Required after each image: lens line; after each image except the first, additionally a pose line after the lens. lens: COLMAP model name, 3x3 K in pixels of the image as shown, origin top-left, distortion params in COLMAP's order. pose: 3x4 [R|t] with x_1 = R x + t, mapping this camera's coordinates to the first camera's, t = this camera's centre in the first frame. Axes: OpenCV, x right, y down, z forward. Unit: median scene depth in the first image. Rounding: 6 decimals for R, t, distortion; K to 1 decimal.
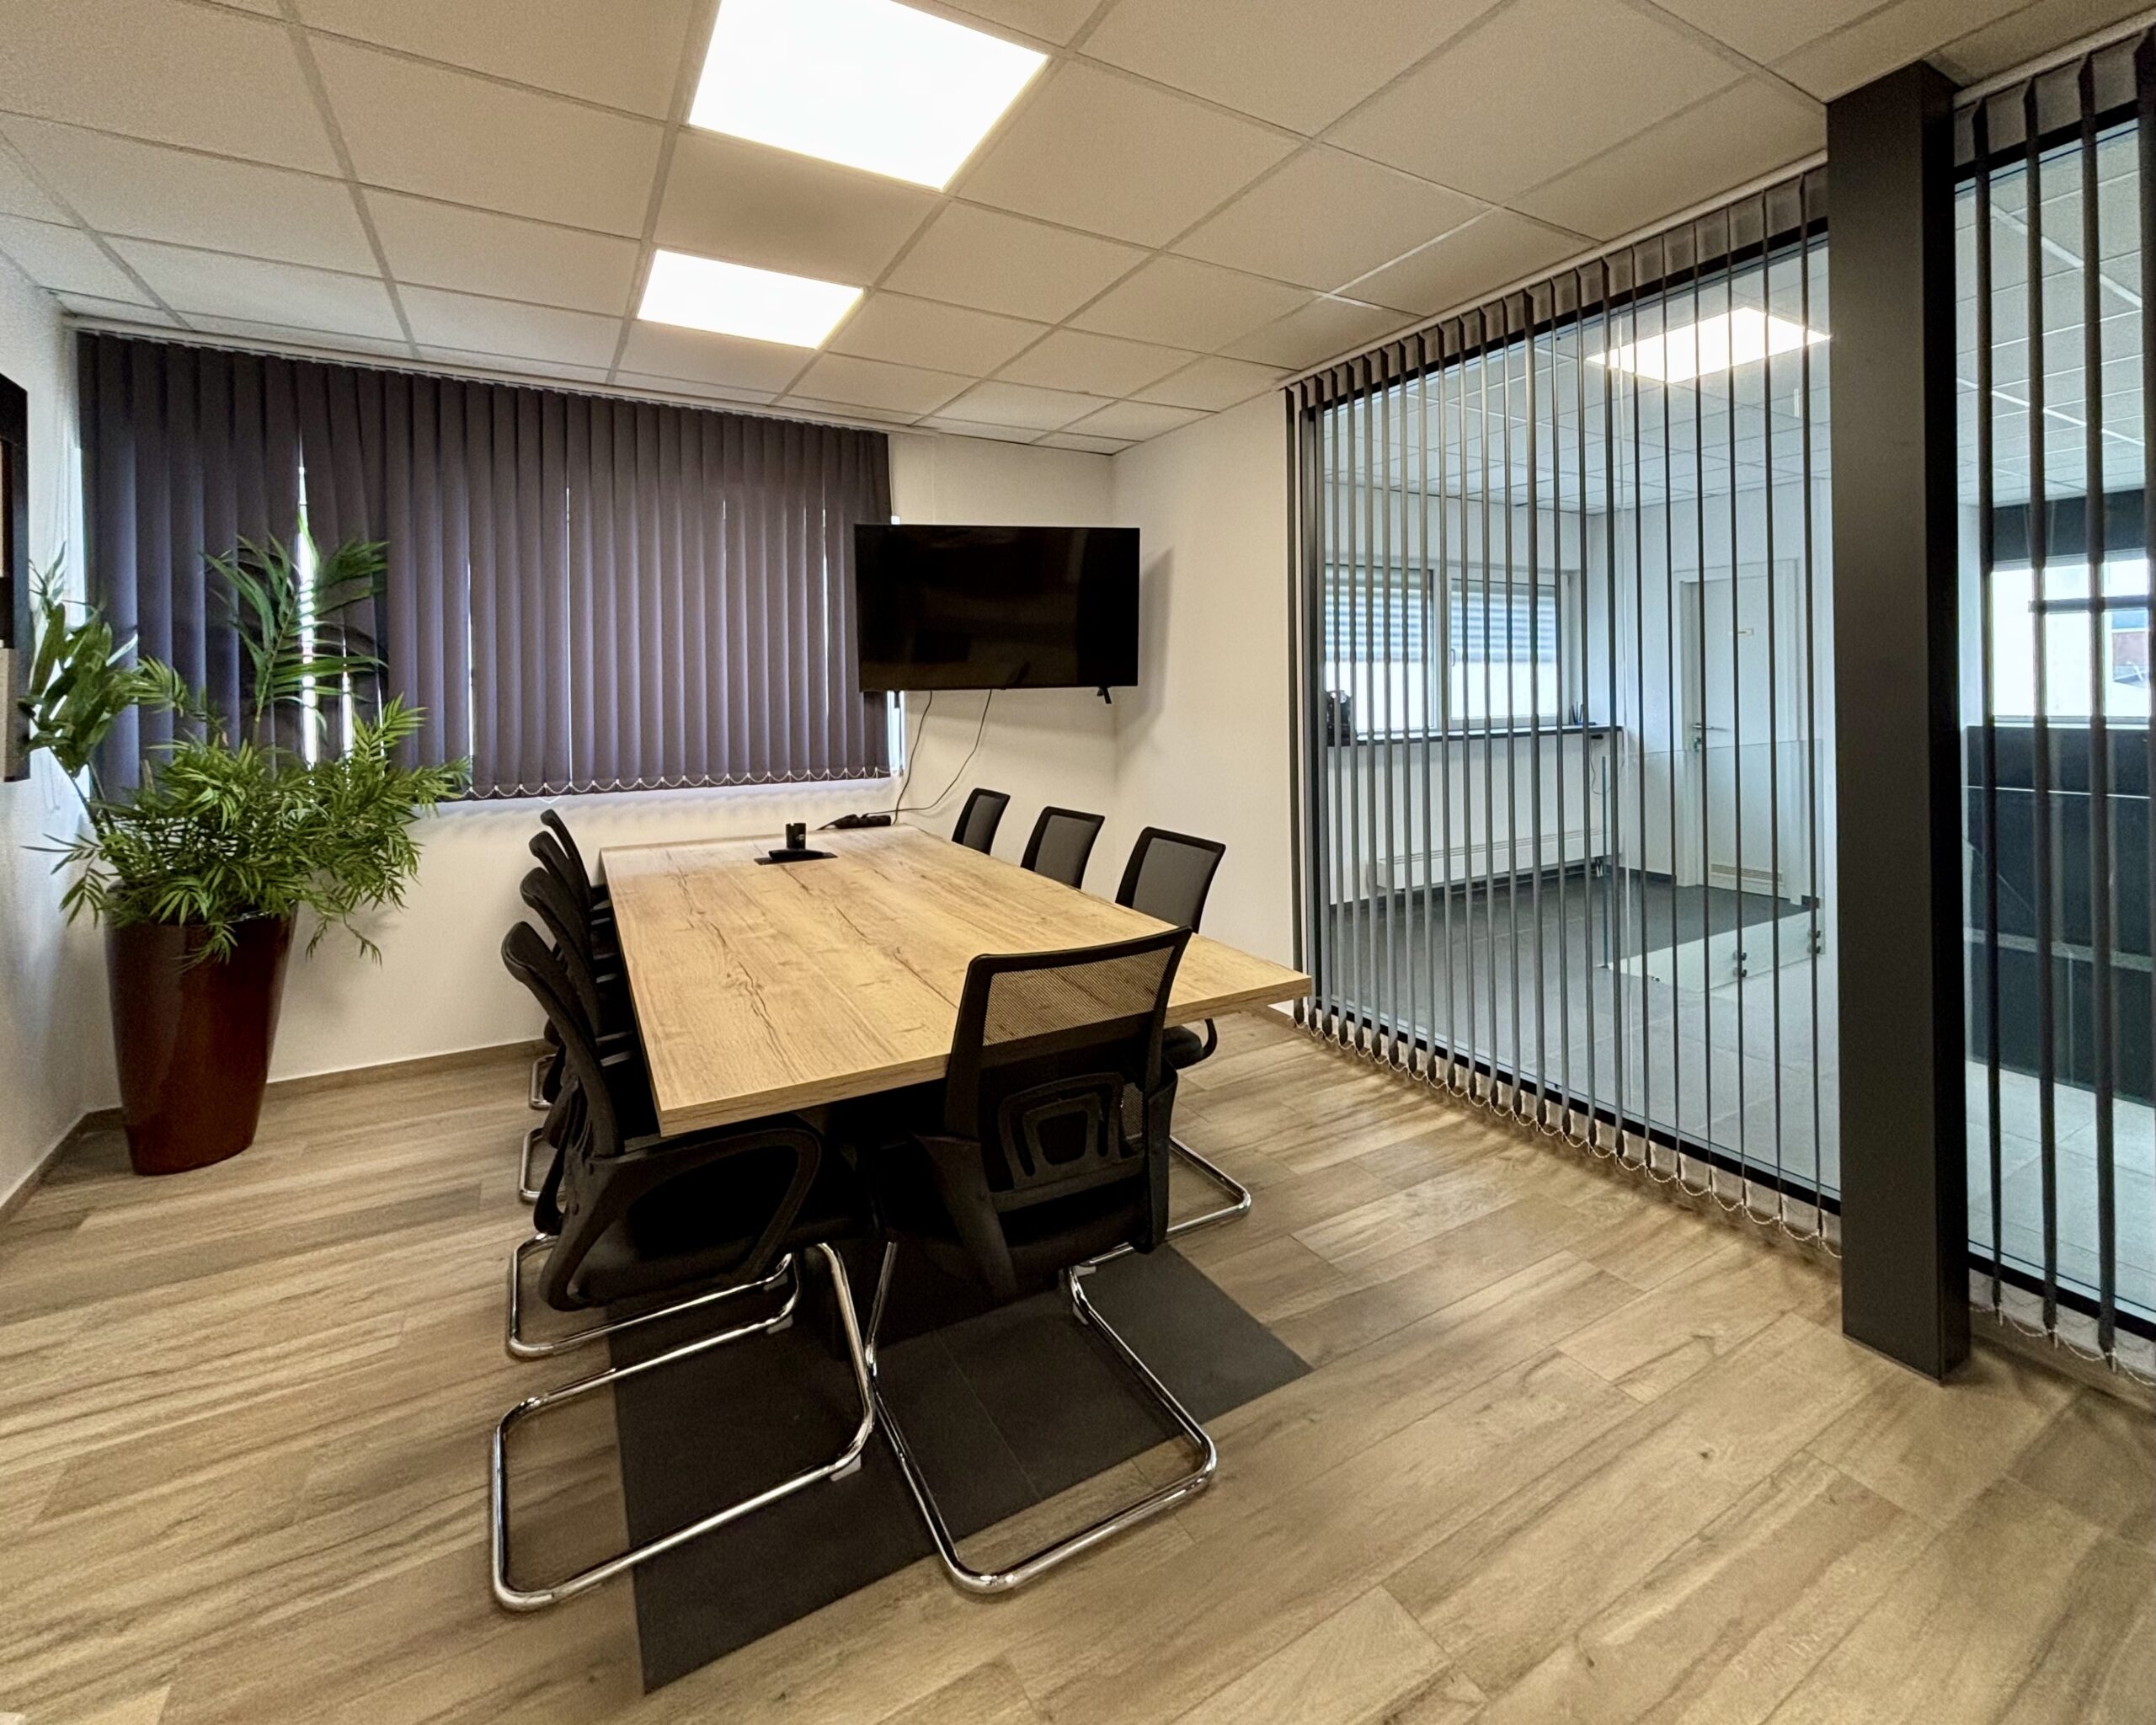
lens RADIAL K [[1014.1, 0, 1085.3], [0, 1014.1, 678.1], [0, 0, 1]] dist [-0.002825, 0.000777]
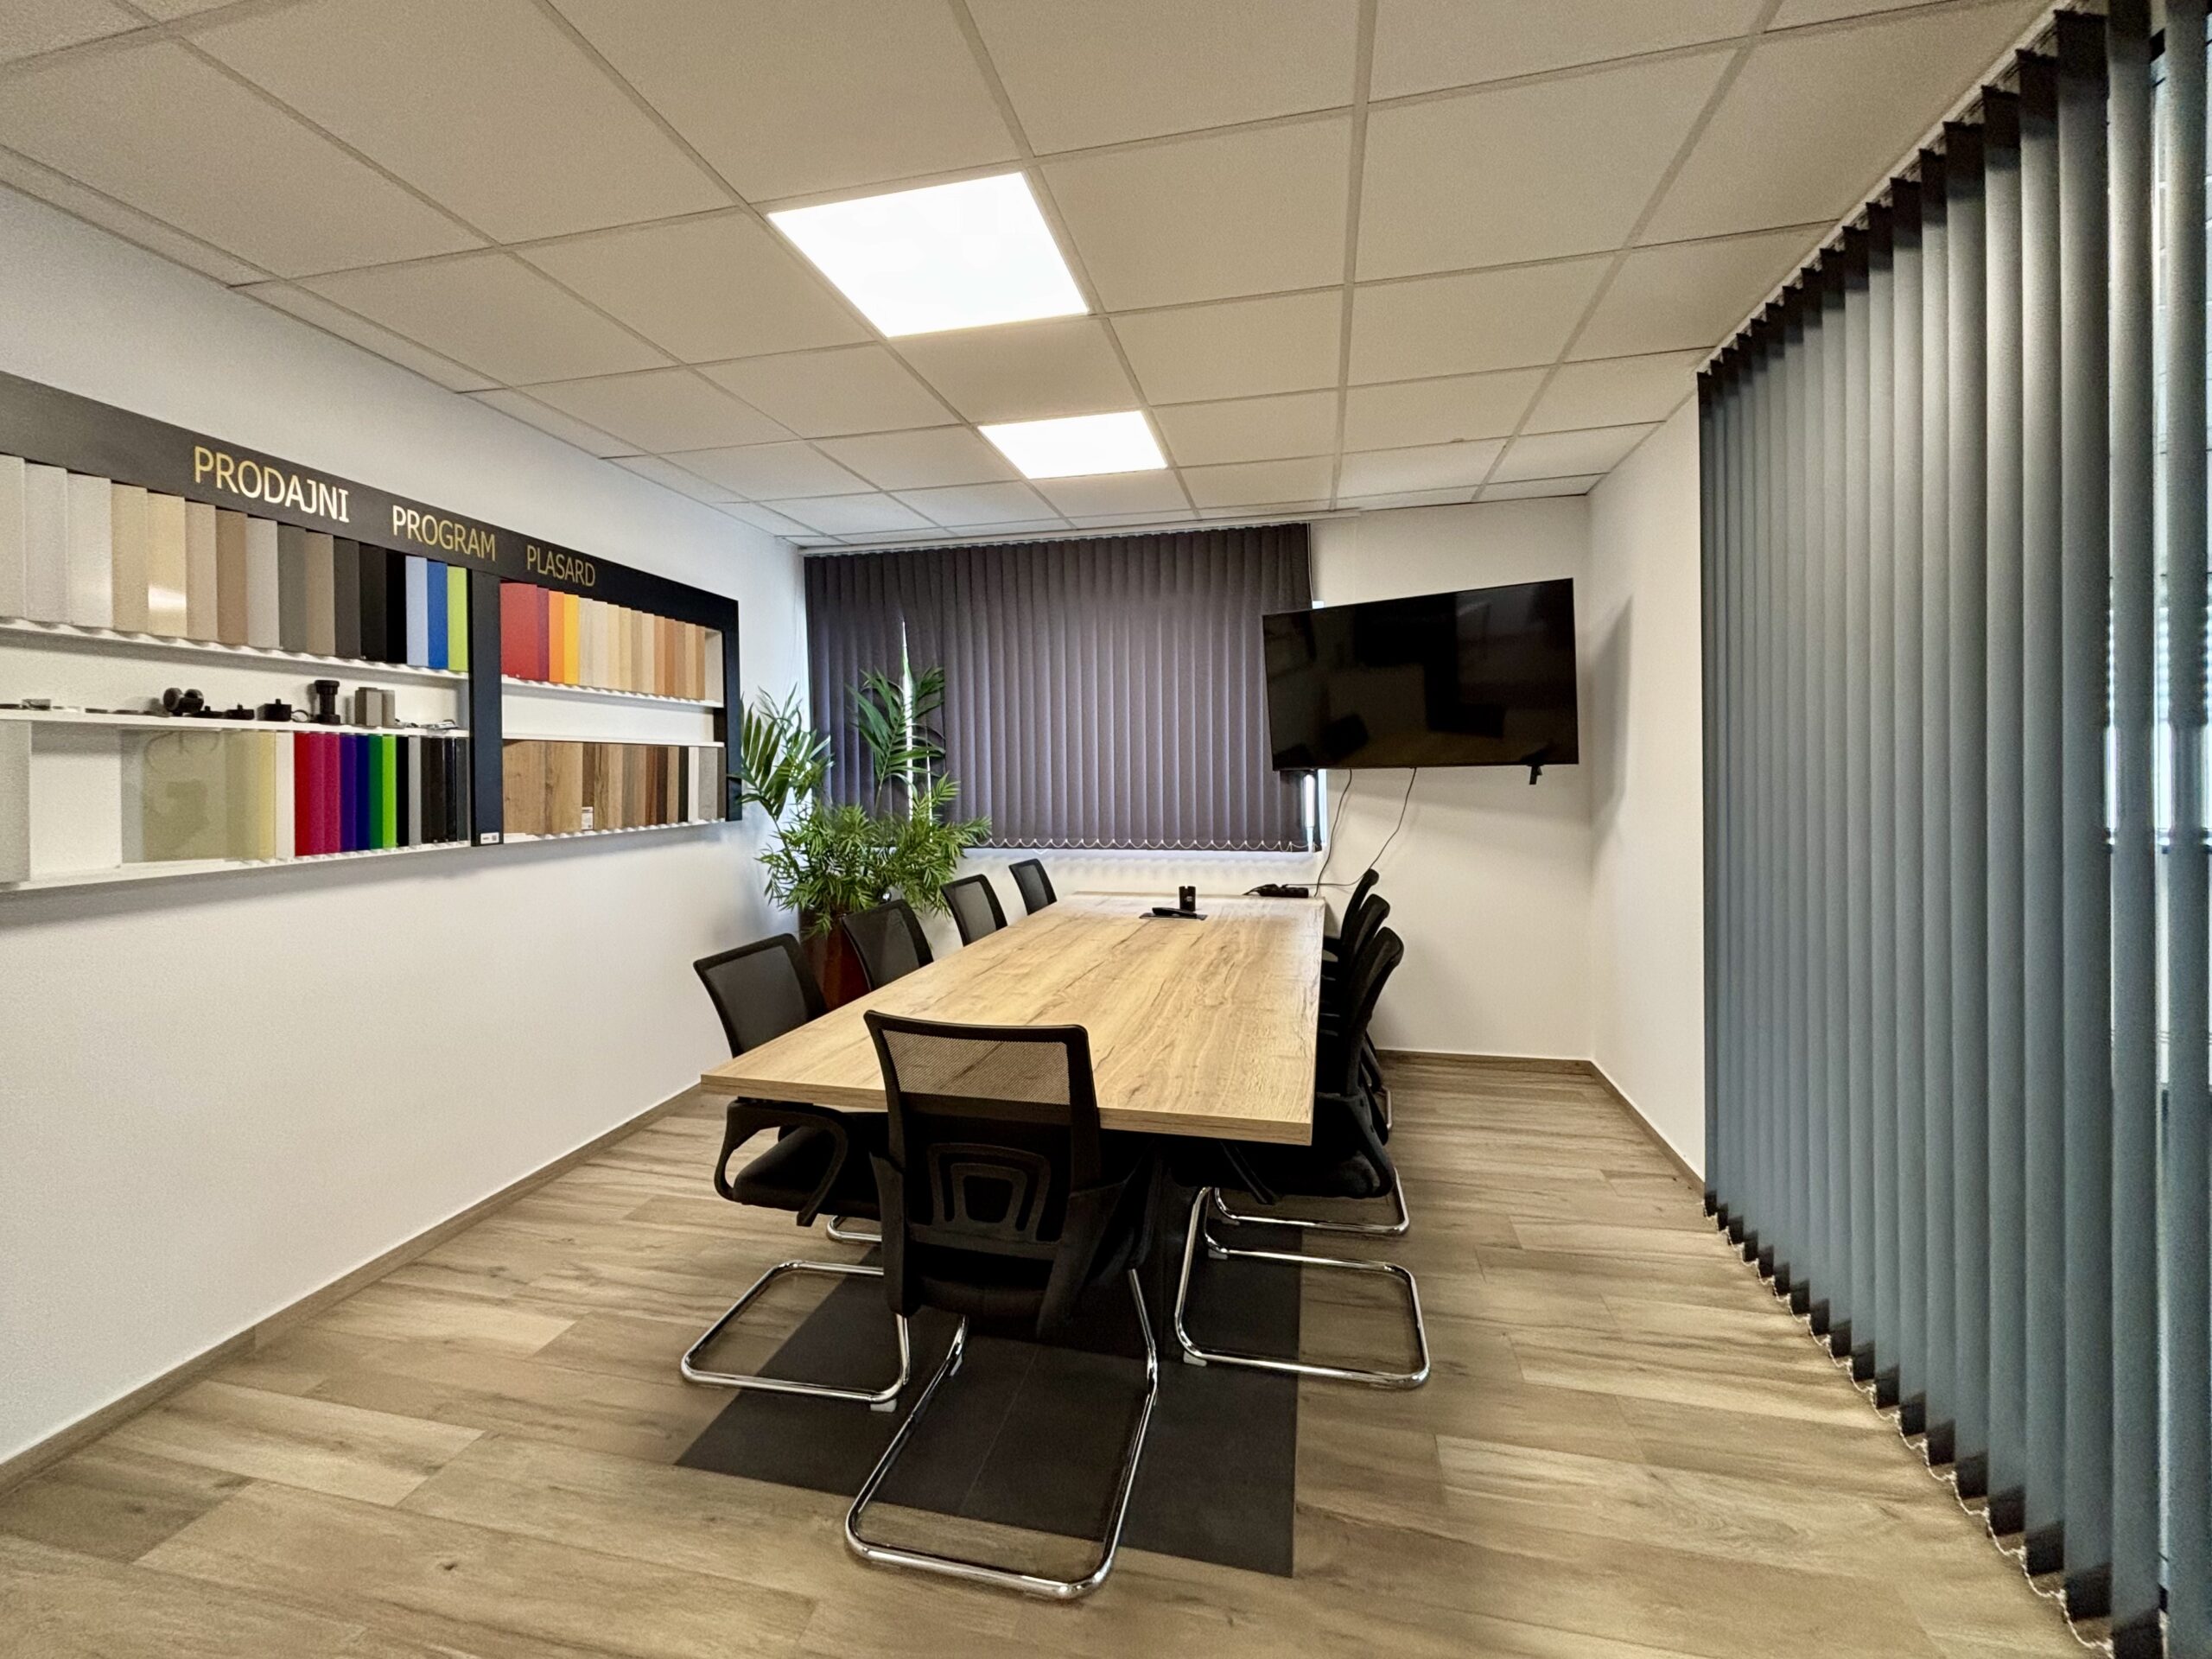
lens RADIAL K [[914.7, 0, 1085.3], [0, 914.7, 773.1], [0, 0, 1]] dist [0.002358, -0.000168]
pose [[0.715966, 0.006071, -0.698109, 0.375338], [0.009855, 0.999775, 0.018801, -0.004792], [0.698066, -0.020340, 0.715745, 0.202748]]
